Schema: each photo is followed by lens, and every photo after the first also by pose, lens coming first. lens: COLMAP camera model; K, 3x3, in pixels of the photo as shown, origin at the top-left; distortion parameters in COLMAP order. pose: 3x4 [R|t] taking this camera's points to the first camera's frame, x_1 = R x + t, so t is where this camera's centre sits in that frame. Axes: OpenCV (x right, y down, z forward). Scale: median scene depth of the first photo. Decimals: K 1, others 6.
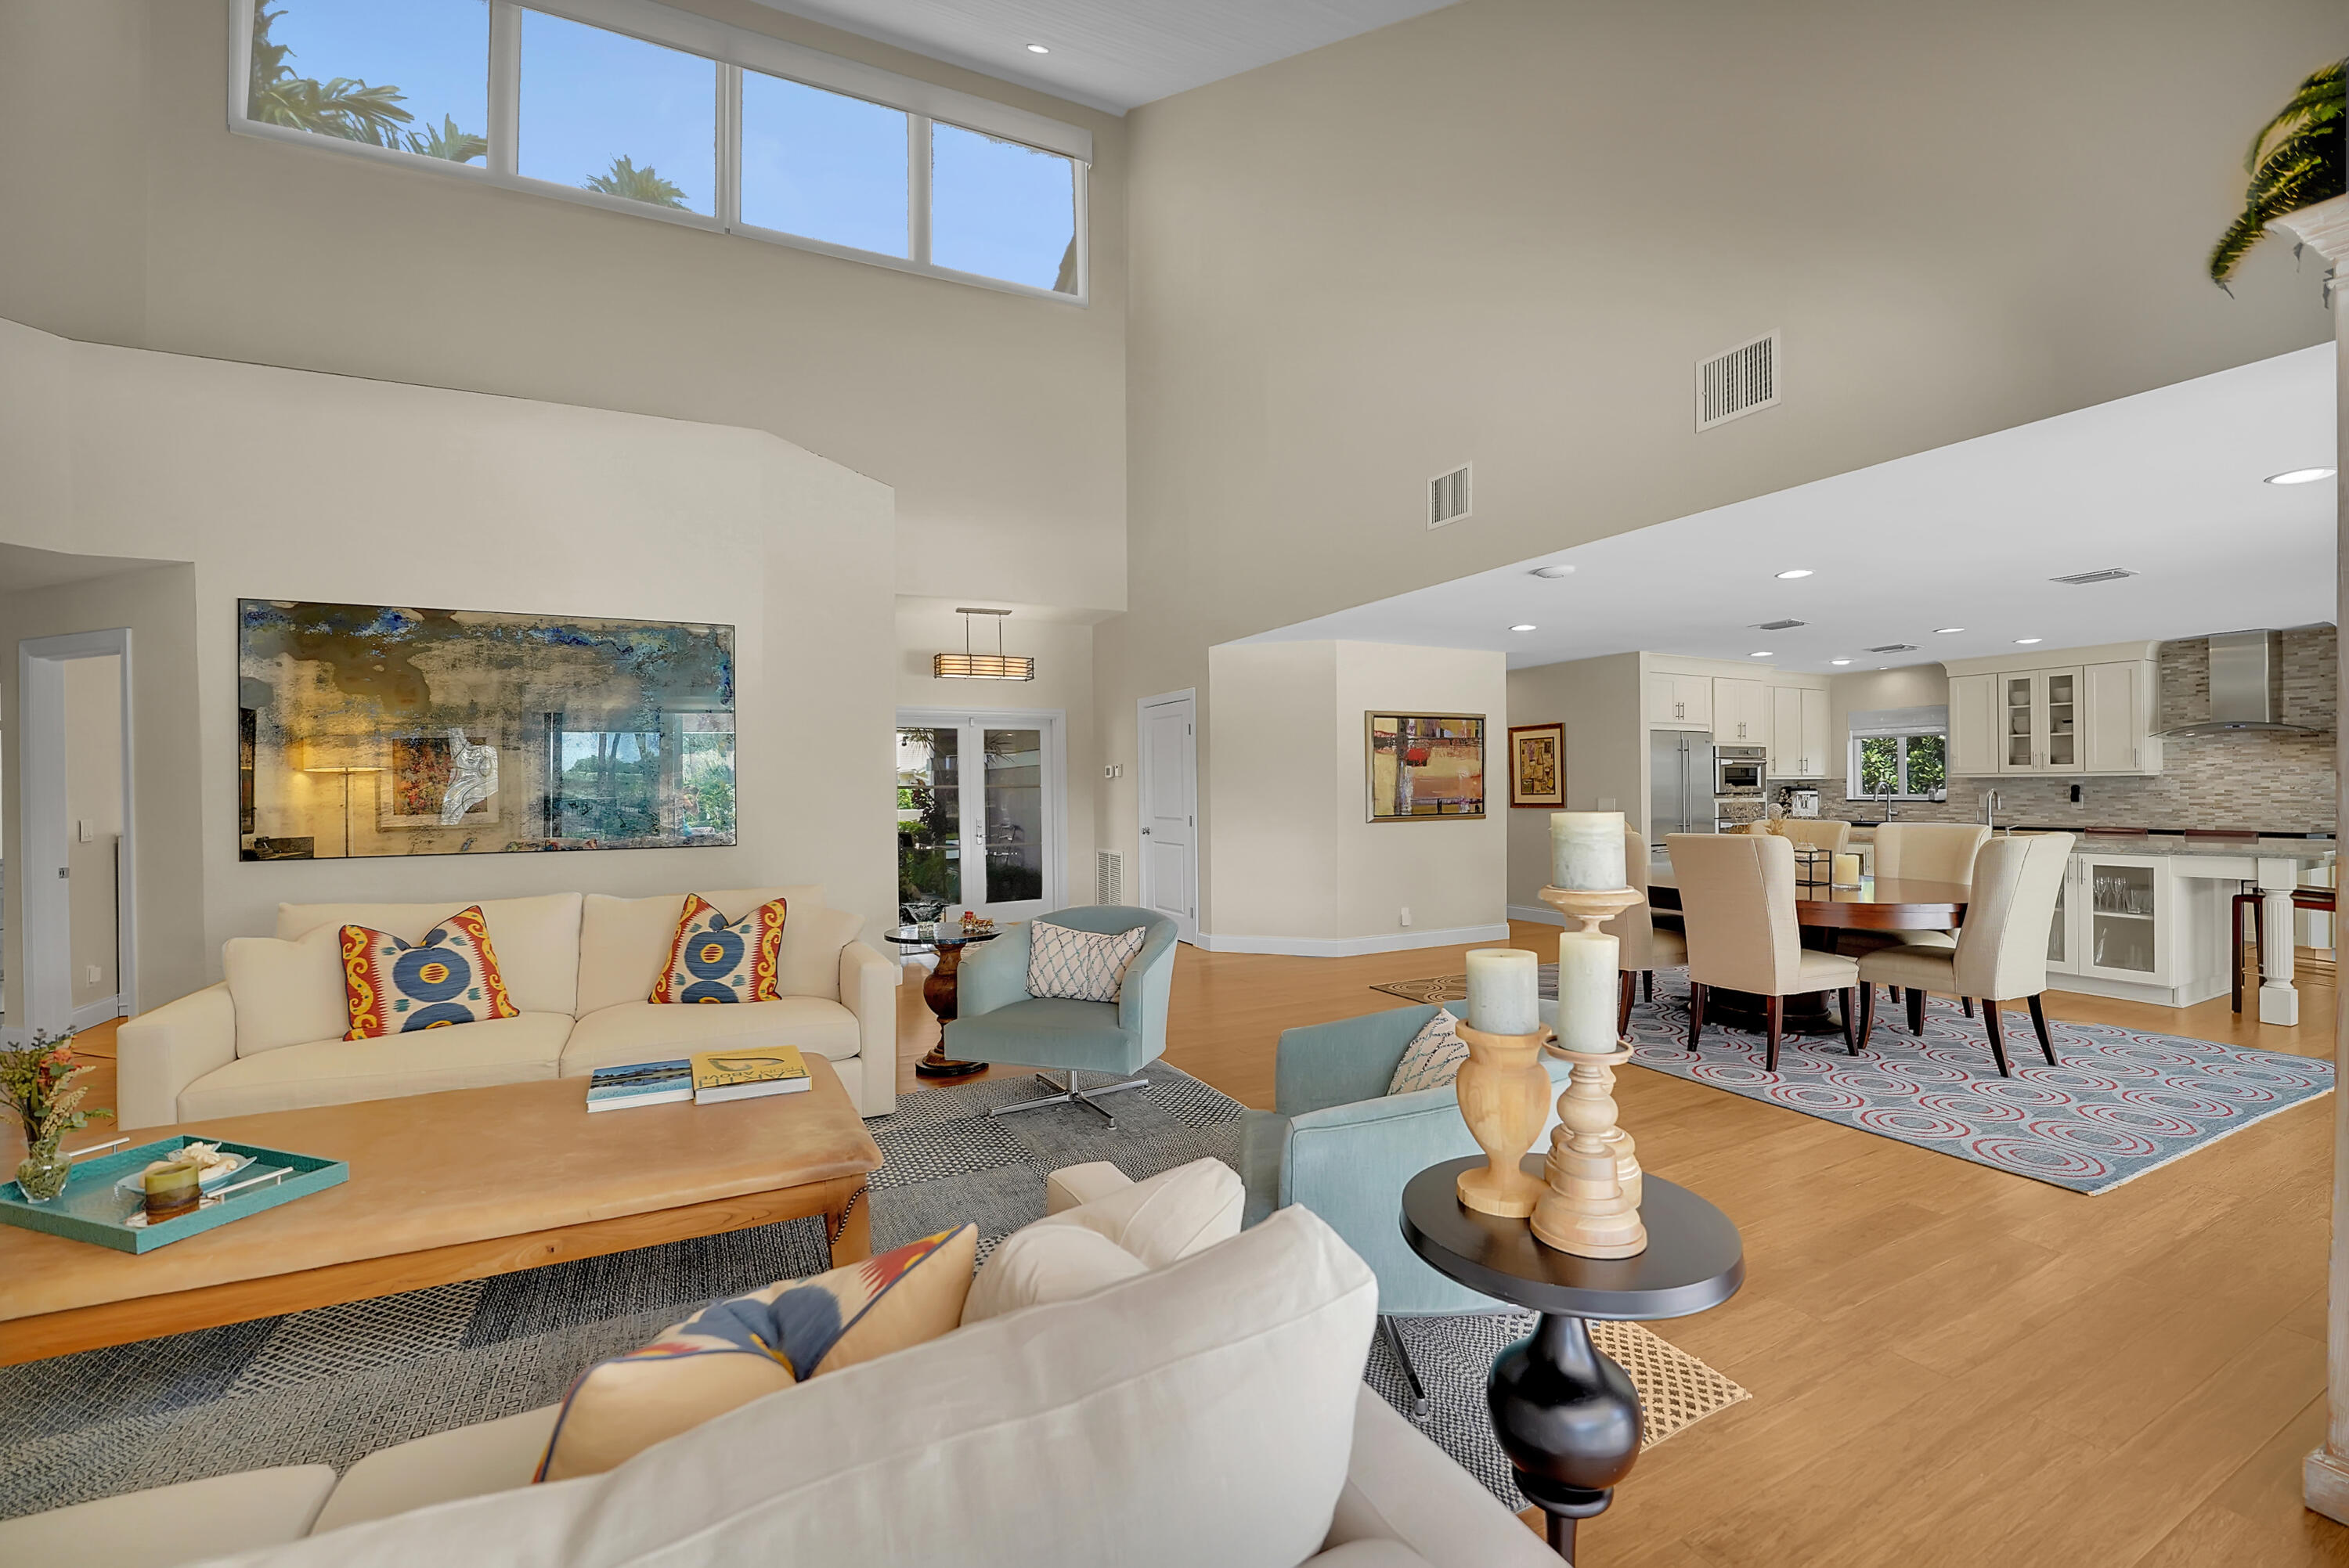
lens RADIAL K [[964.6, 0, 1174.6], [0, 964.6, 788.5], [0, 0, 1]] dist [-0.033446, 0.005939]
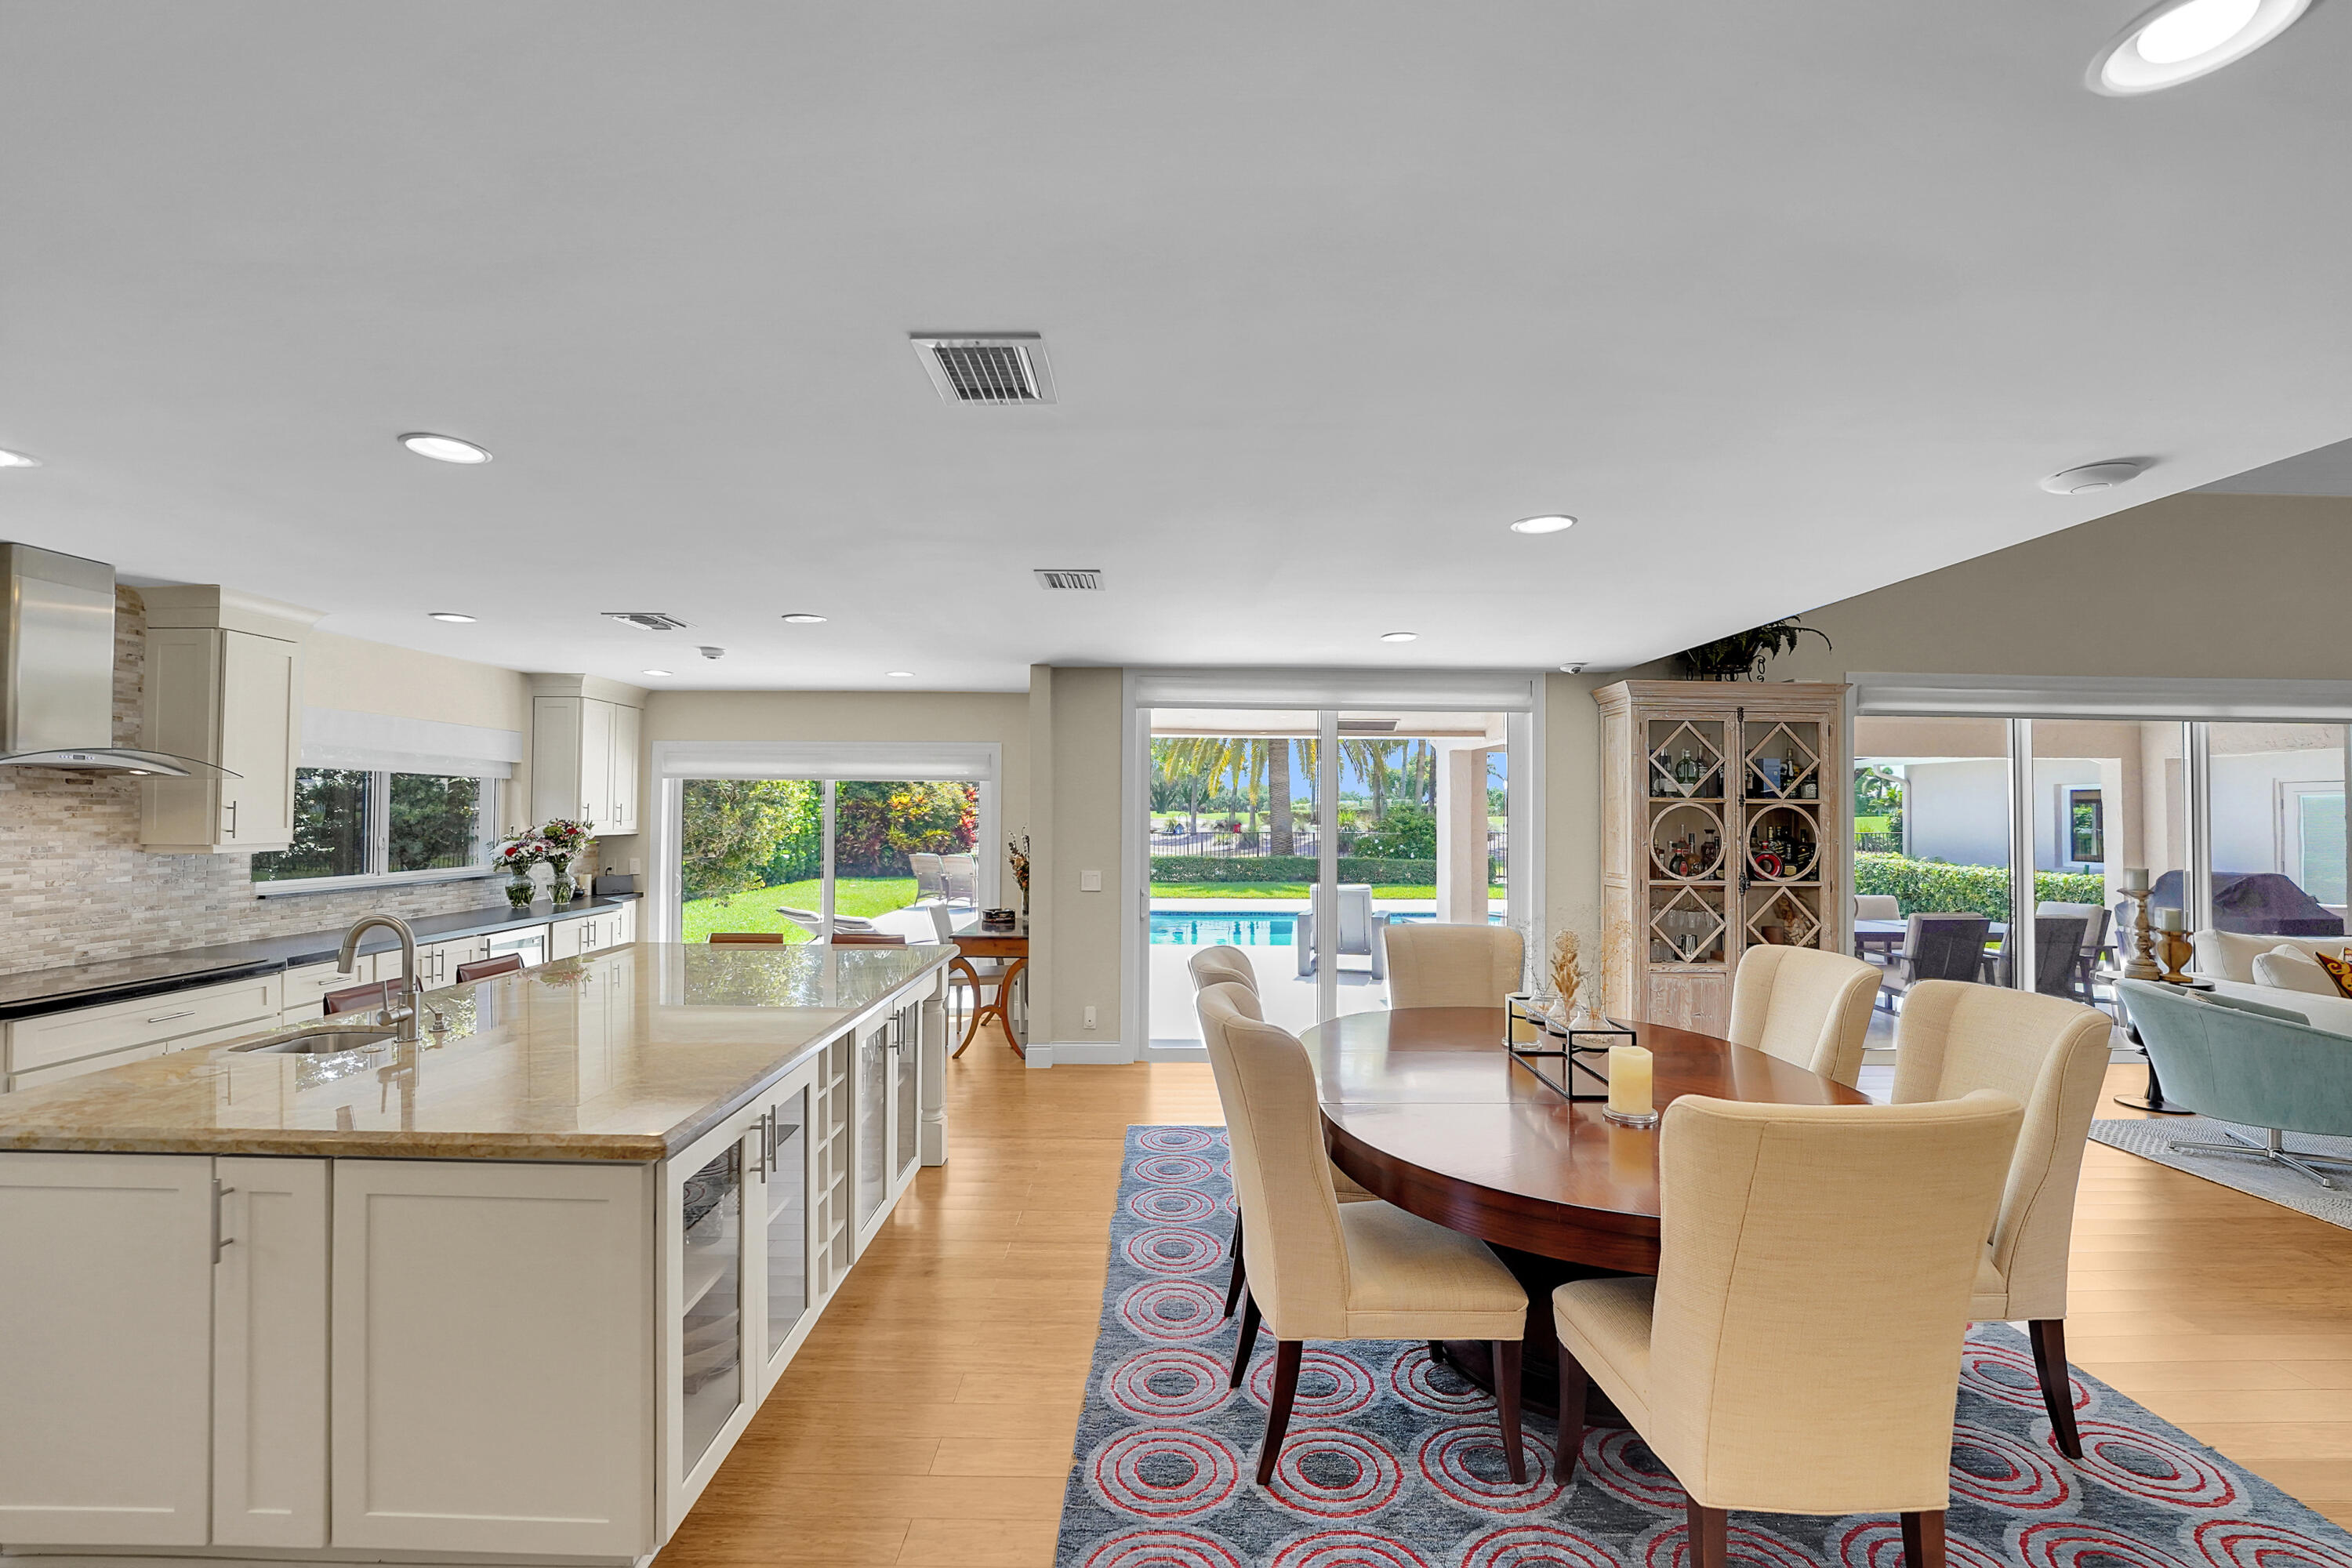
lens RADIAL K [[986.0, 0, 1176.5], [0, 986.0, 797.5], [0, 0, 1]] dist [-0.000741, 0.000129]
pose [[-0.898182, 0.009832, 0.439513, 0.576267], [0.001641, 0.999818, -0.019011, -0.049053], [-0.439620, -0.016354, -0.898035, 1.646153]]
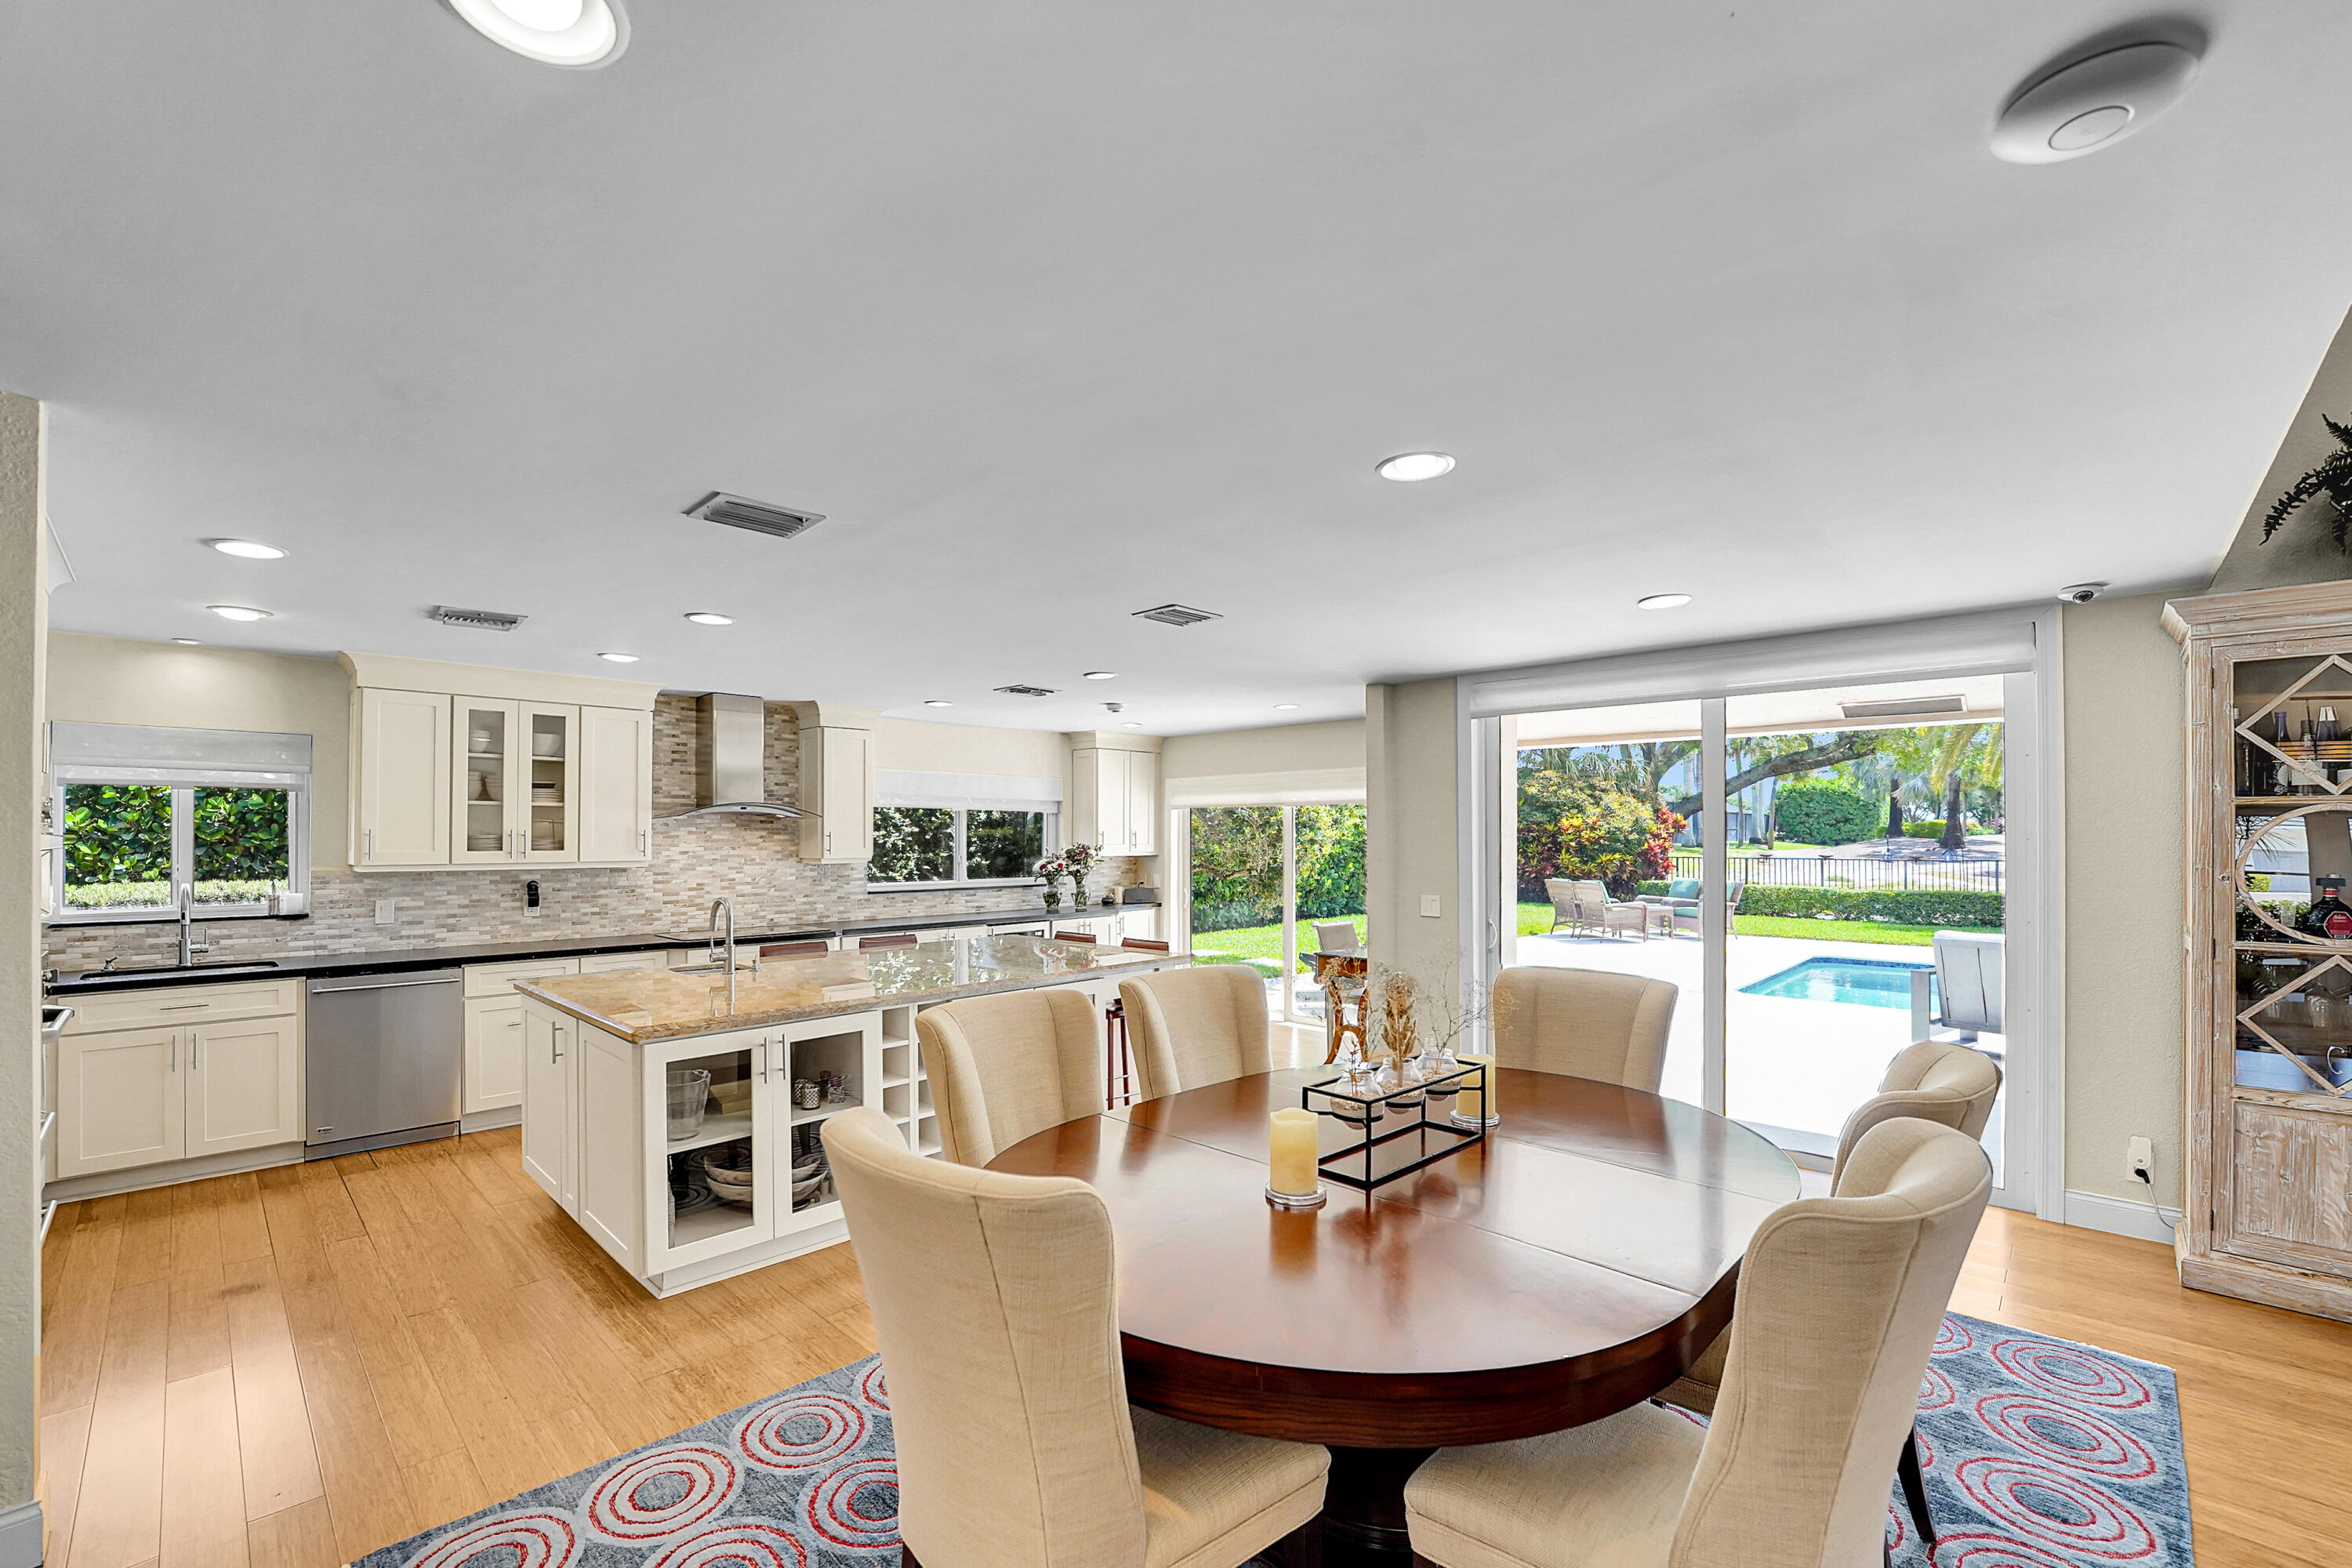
lens RADIAL K [[996.3, 0, 1174.9], [0, 996.3, 819.6], [0, 0, 1]] dist [-0.020563, -0.000347]
pose [[-0.332461, 0.025311, 0.942777, 0.226555], [0.005683, 0.999675, -0.024834, -0.043353], [-0.943100, -0.002899, -0.332497, 1.271992]]
